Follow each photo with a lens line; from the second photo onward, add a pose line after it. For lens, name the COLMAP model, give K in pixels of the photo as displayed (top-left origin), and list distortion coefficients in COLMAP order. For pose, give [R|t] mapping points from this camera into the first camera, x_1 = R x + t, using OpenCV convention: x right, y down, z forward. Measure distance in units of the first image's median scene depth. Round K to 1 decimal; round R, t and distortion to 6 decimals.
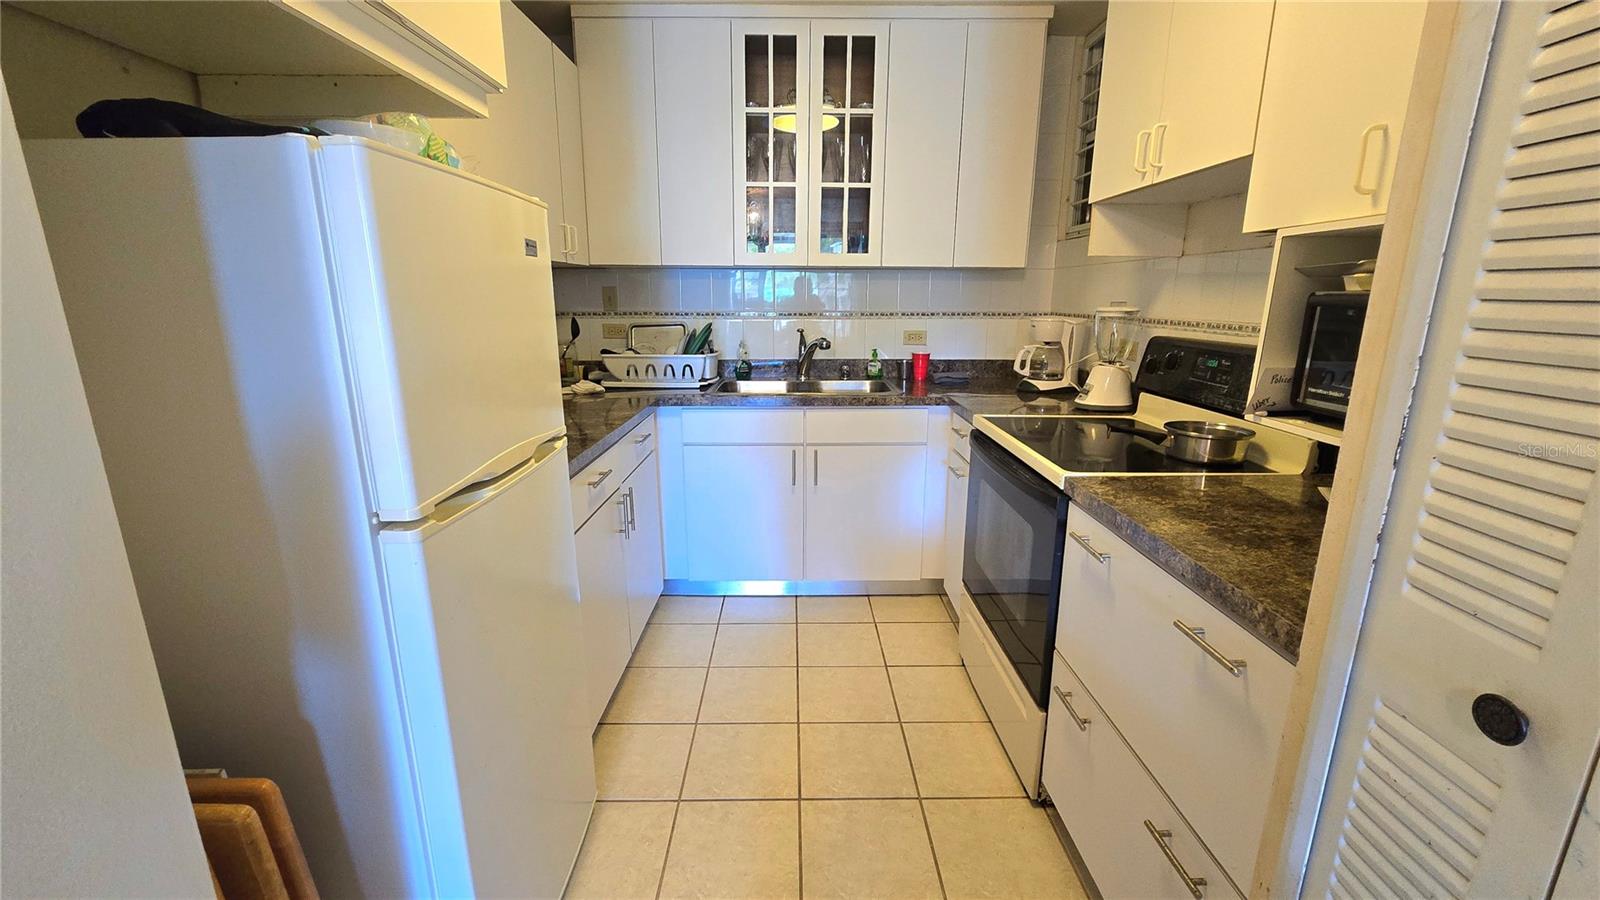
lens RADIAL K [[654.2, 0, 800.2], [0, 654.2, 453.1], [0, 0, 1]] dist [-0.014217, 0.002893]
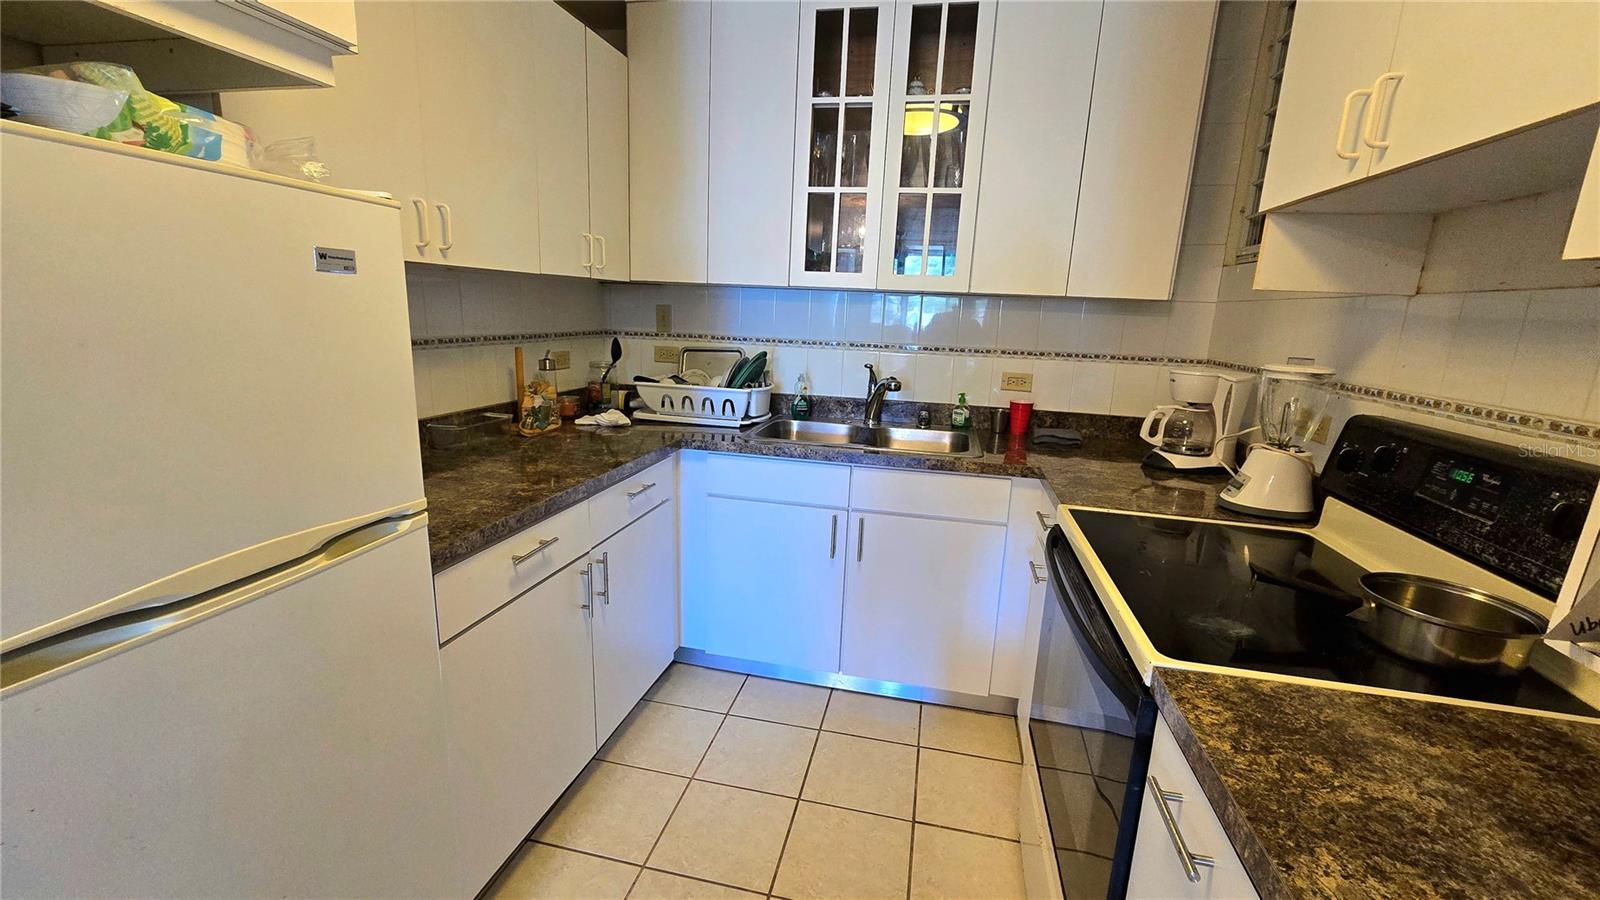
lens RADIAL K [[654.2, 0, 797.9], [0, 654.2, 450.6], [0, 0, 1]] dist [-0.014217, 0.002893]
pose [[0.972183, 0.083745, -0.218738, 0.118855], [-0.089553, 0.995841, -0.016759, -0.067927], [0.216425, 0.035882, 0.975640, 0.203656]]
